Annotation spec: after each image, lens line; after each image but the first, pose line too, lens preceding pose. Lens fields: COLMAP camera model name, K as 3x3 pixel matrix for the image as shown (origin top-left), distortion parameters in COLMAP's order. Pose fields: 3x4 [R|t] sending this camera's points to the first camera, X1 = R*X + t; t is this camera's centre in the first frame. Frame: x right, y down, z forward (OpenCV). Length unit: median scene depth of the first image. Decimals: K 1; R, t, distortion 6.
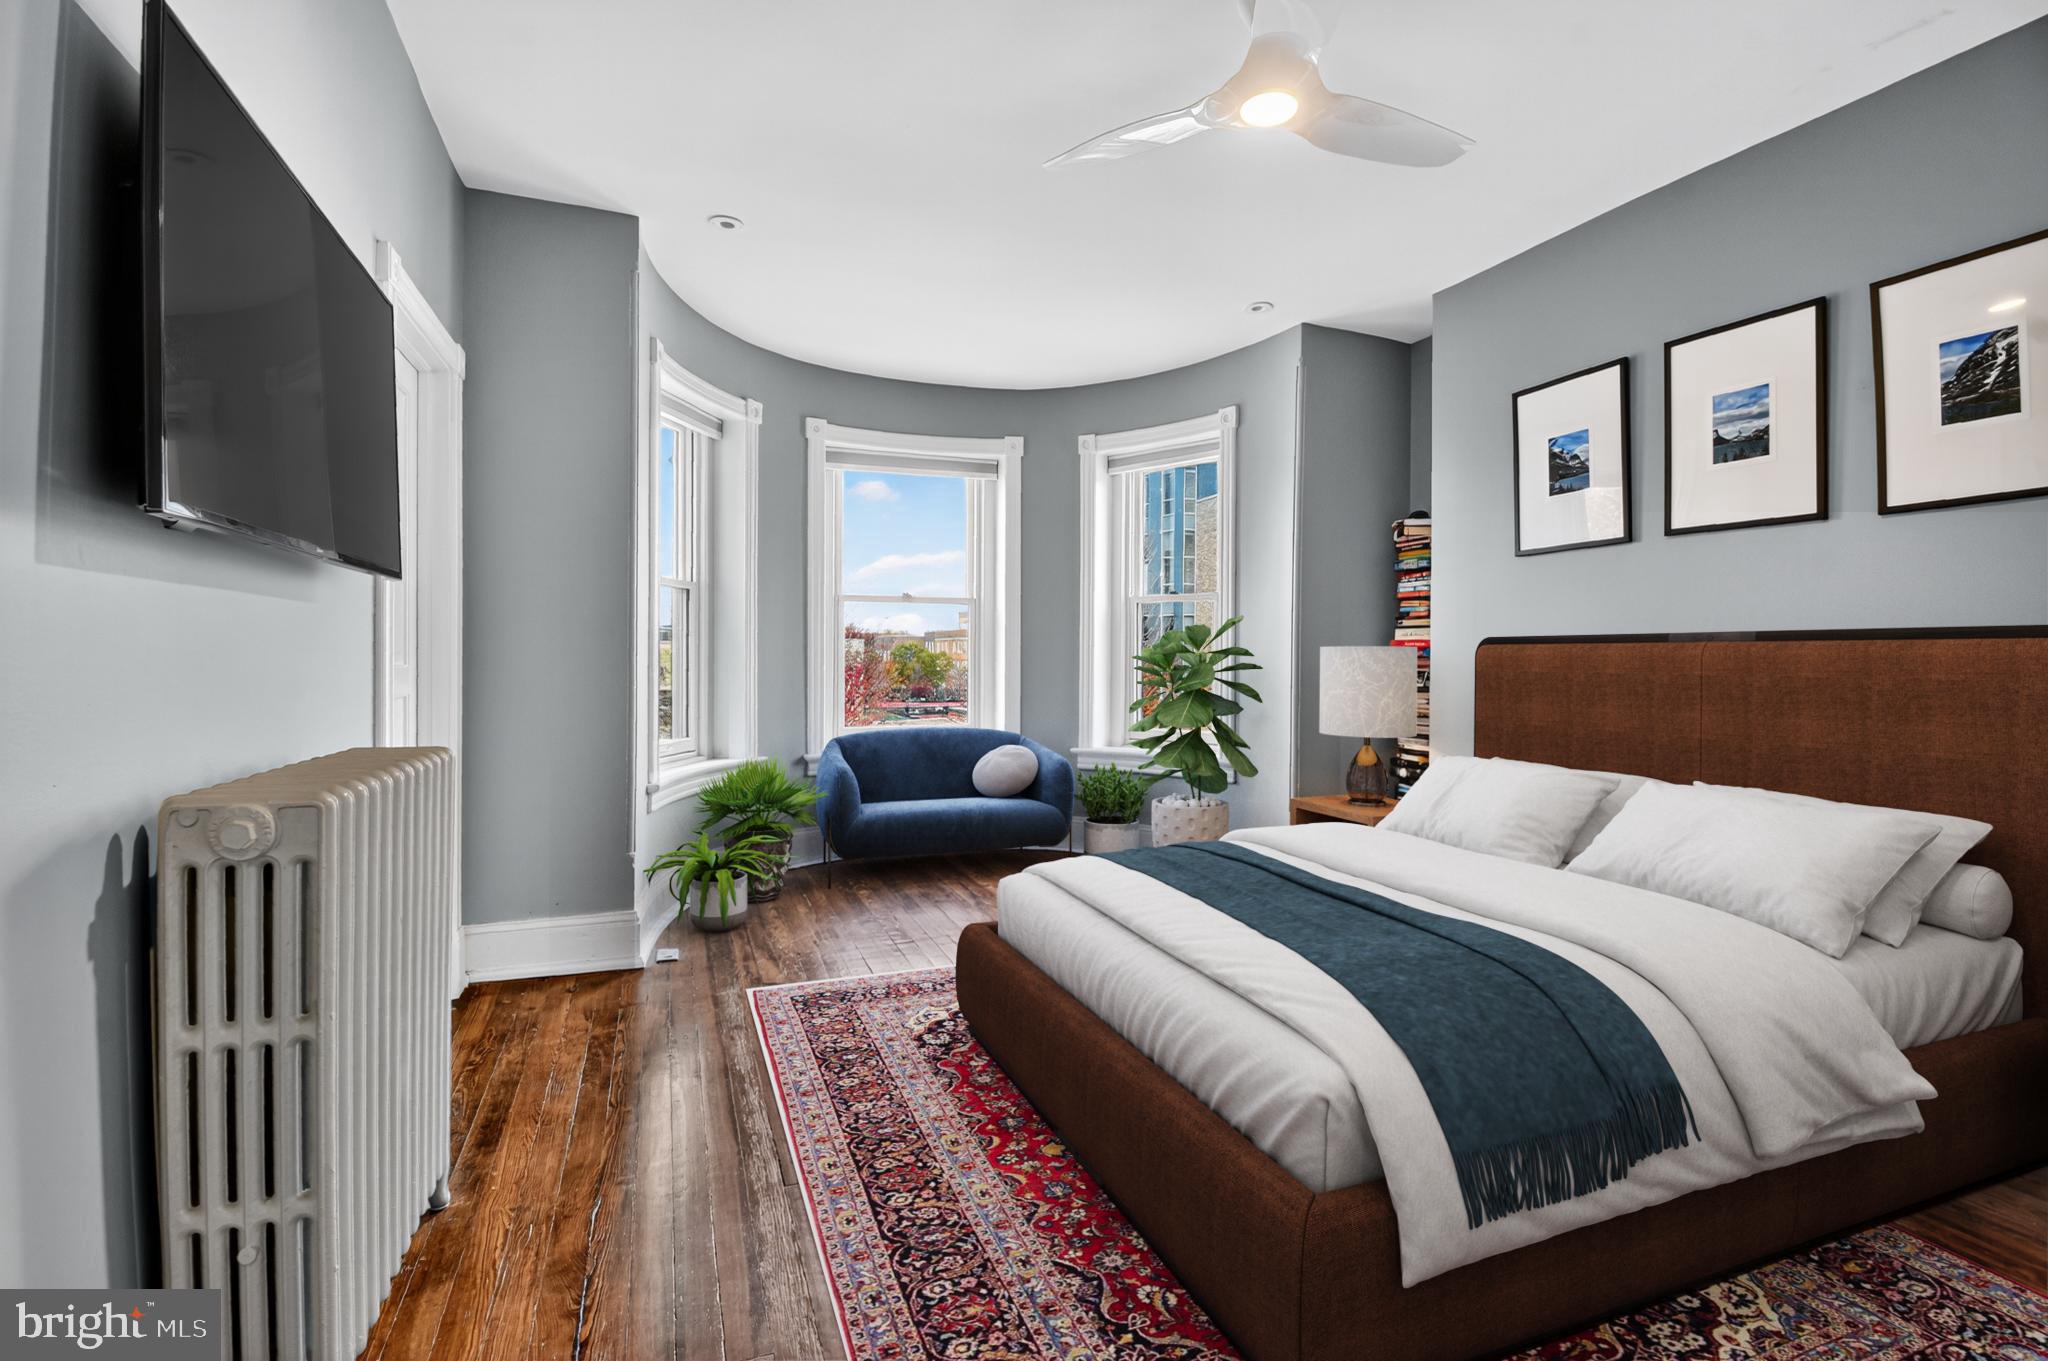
lens RADIAL K [[927.7, 0, 1024.9], [0, 927.7, 661.1], [0, 0, 1]] dist [0.009182, 0.000108]
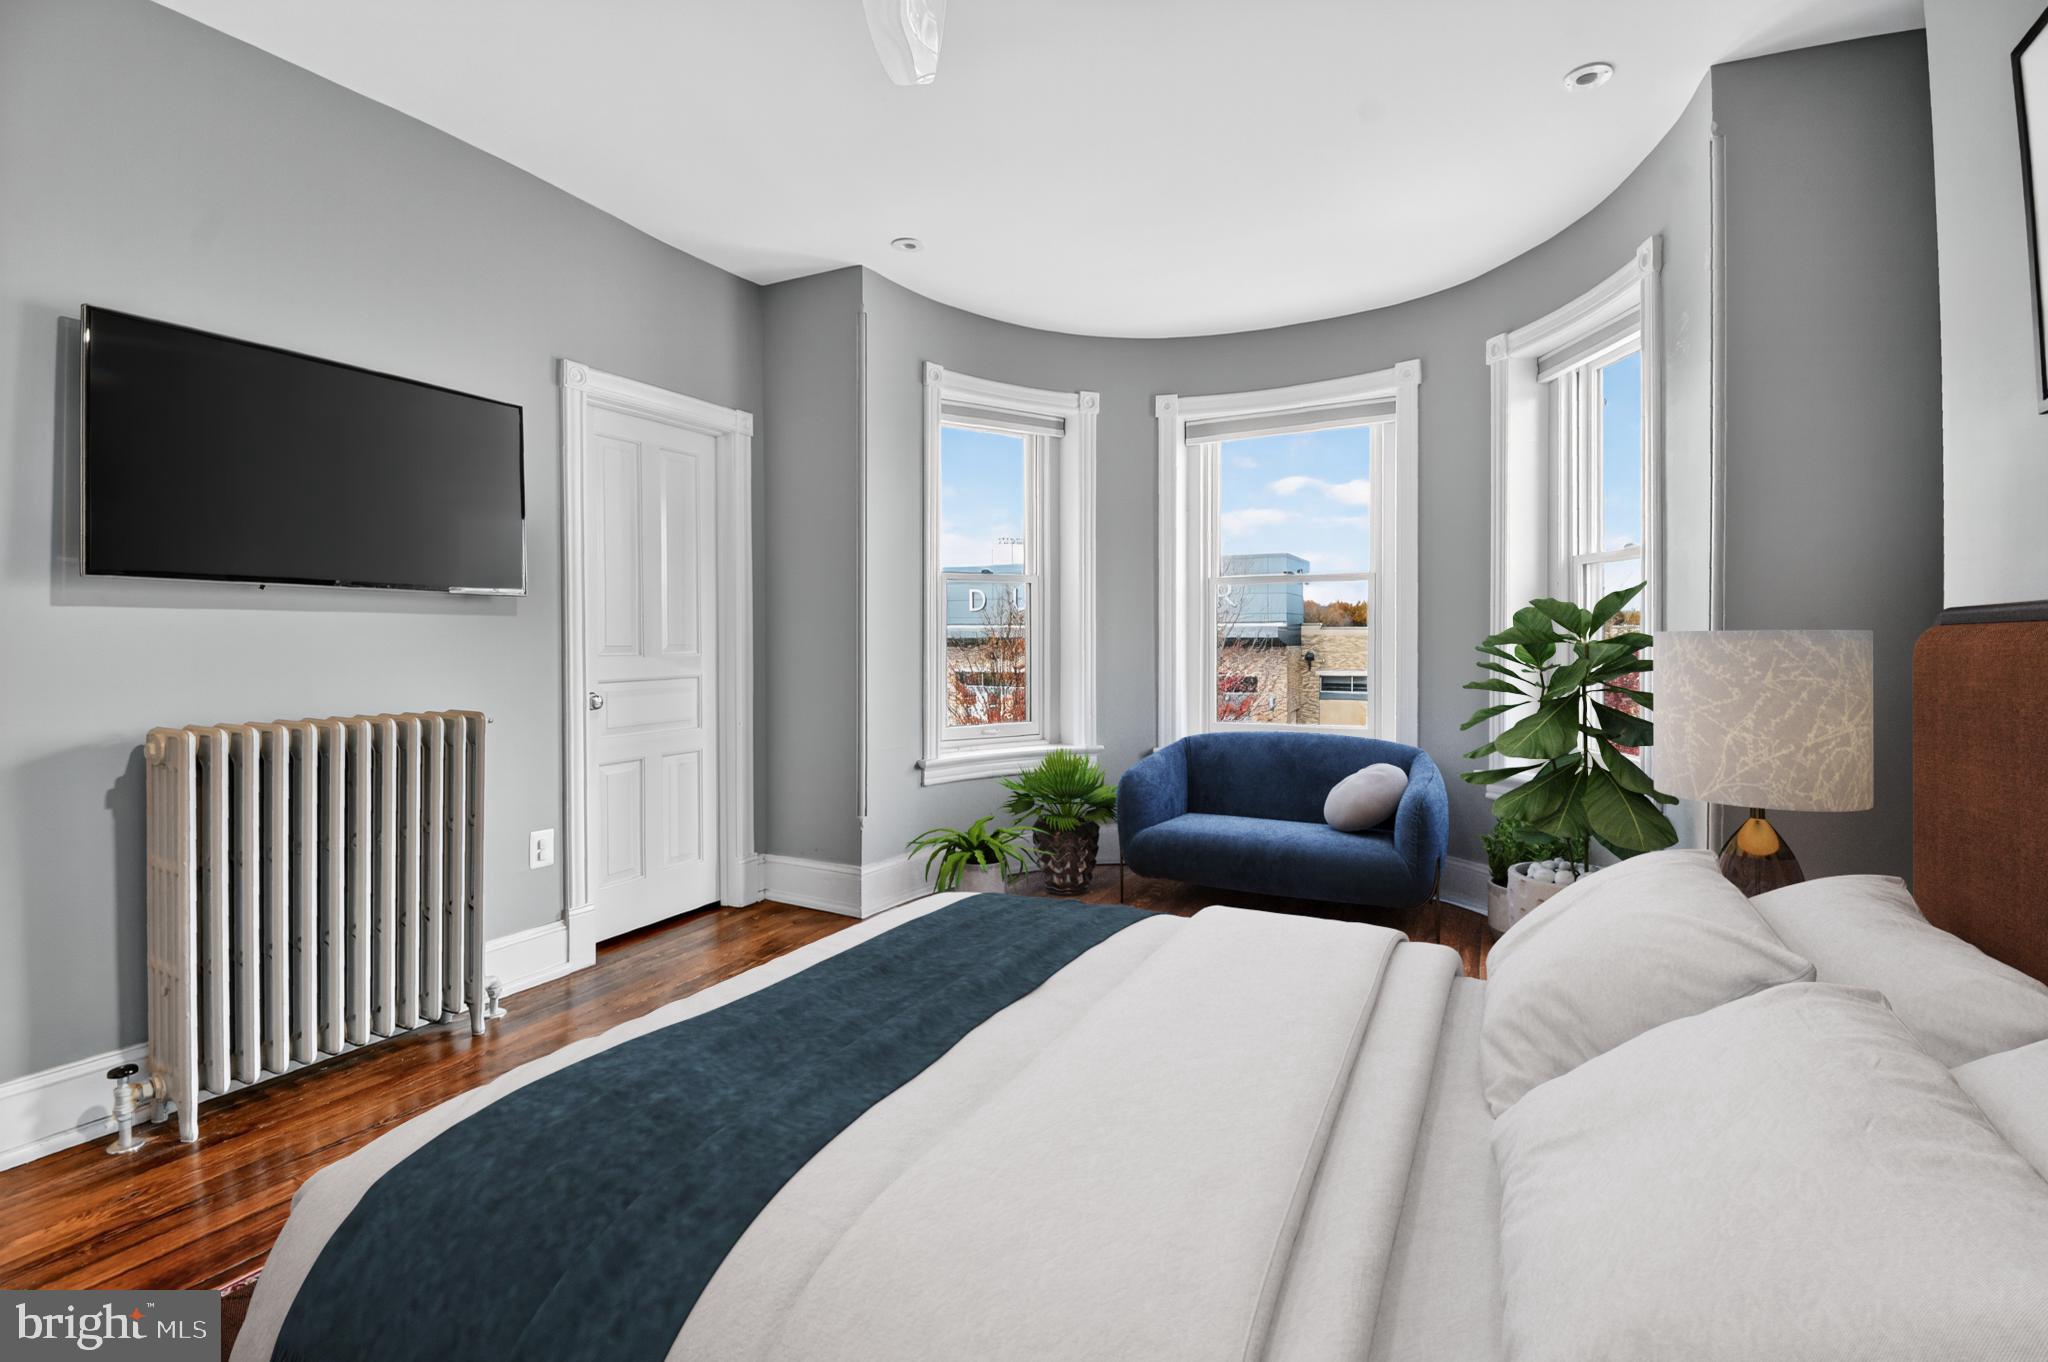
lens RADIAL K [[927.7, 0, 1023.5], [0, 927.7, 652.2], [0, 0, 1]] dist [0.009182, 0.000108]
pose [[0.645306, 0.004558, -0.763910, 0.430137], [-0.001777, 0.999988, 0.004466, -0.004170], [0.763922, -0.001525, 0.645307, 0.299612]]
